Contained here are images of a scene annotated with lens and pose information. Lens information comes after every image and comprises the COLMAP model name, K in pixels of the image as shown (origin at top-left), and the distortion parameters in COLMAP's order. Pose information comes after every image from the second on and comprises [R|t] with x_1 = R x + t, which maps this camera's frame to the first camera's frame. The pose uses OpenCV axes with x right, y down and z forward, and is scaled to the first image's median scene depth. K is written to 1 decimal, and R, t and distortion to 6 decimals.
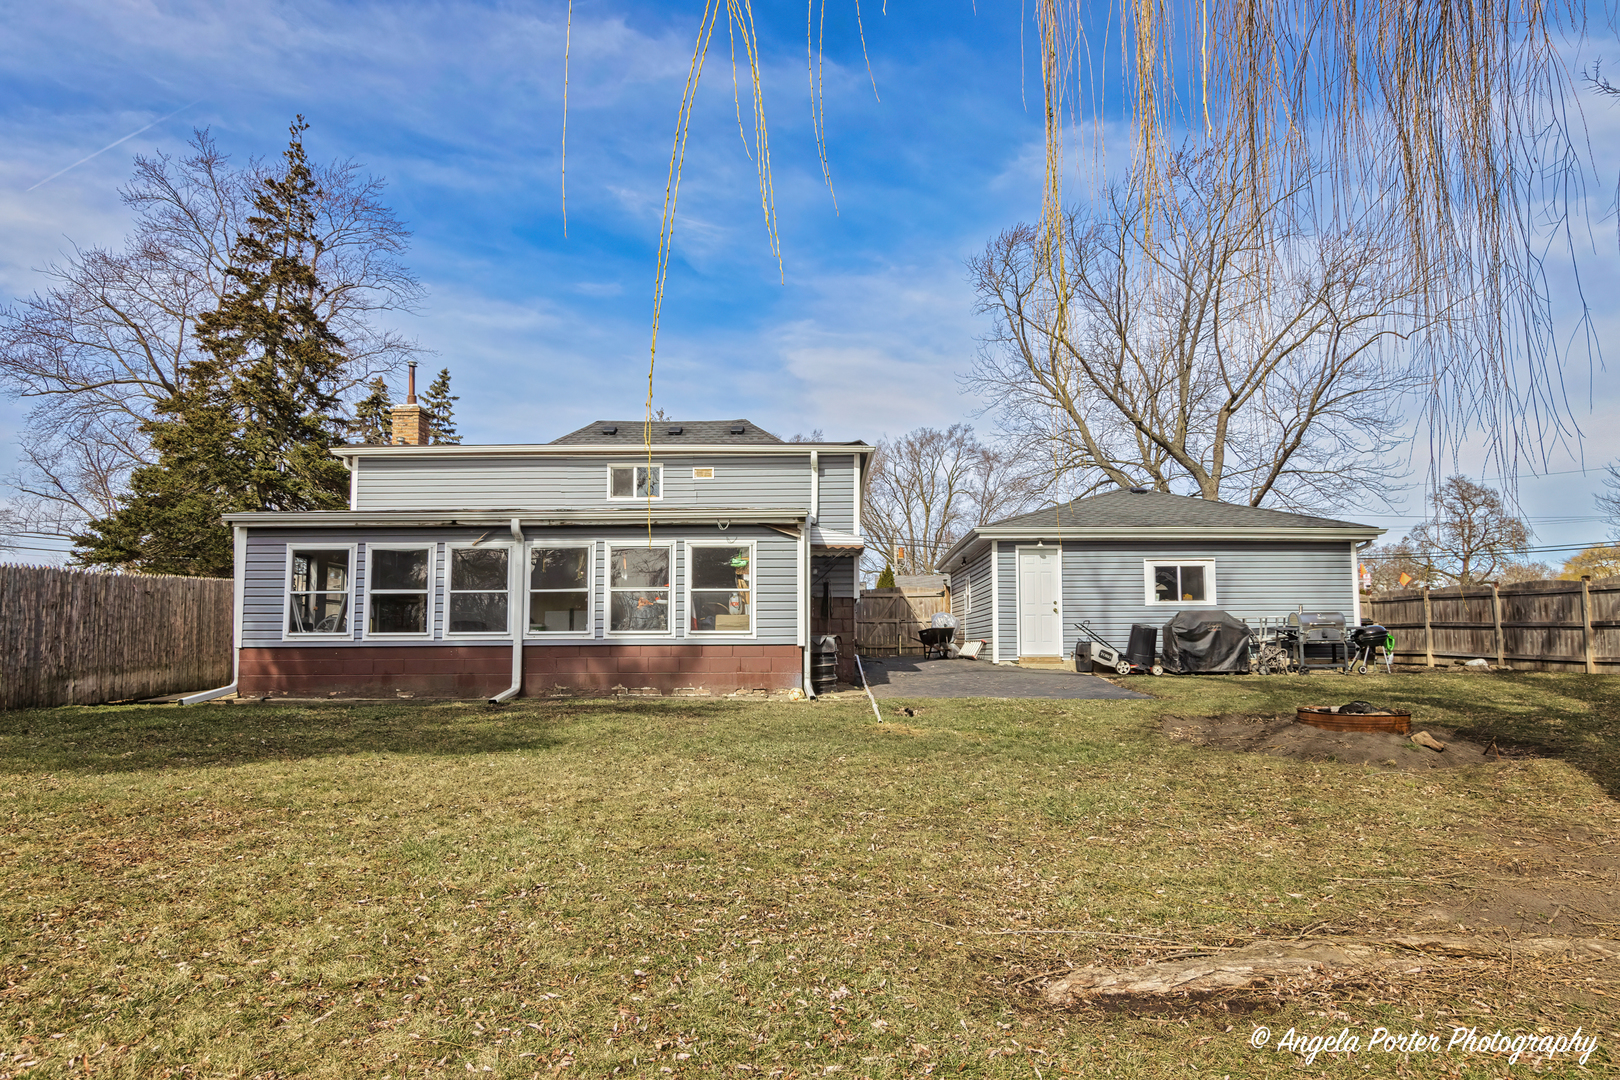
lens RADIAL K [[1045.0, 0, 810.0], [0, 1045.0, 540.0], [0, 0, 1]] dist [-0.004757, -0.000939]
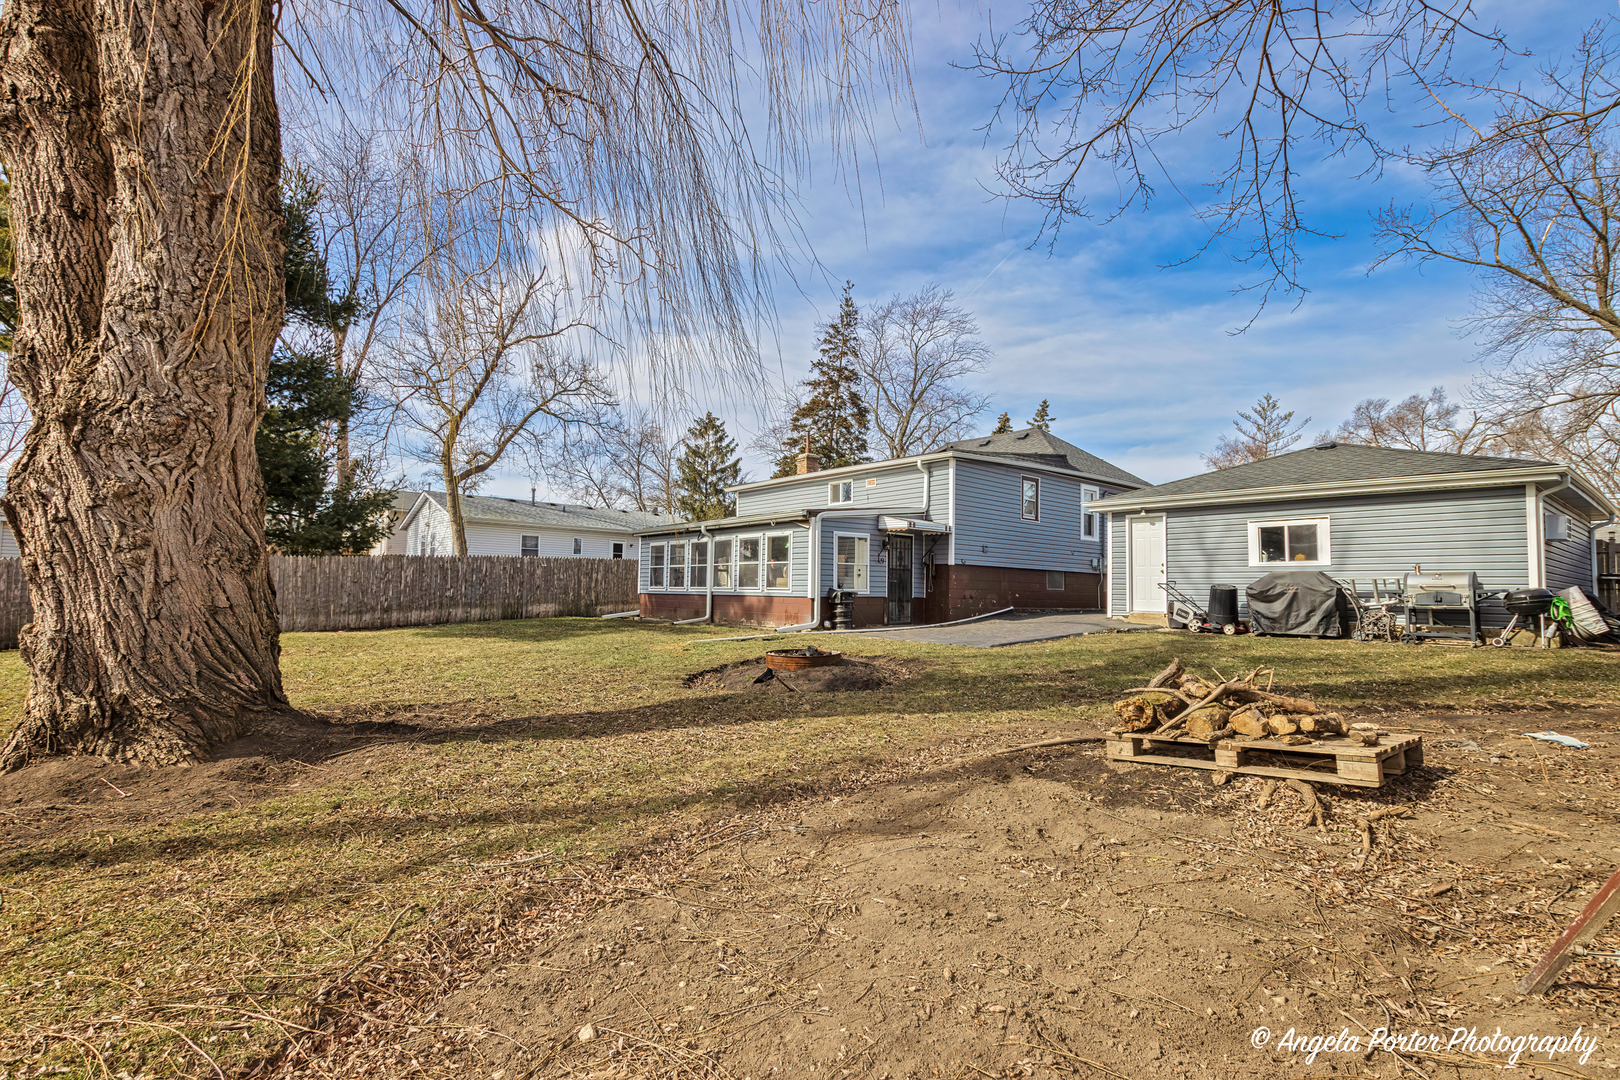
lens RADIAL K [[796.6, 0, 811.5], [0, 796.6, 553.0], [0, 0, 1]] dist [0.002987, -0.000618]
pose [[0.629269, -0.023611, -0.776829, 0.733753], [0.061334, 0.997930, 0.019353, 0.009490], [0.774763, -0.059824, 0.629415, 0.205691]]
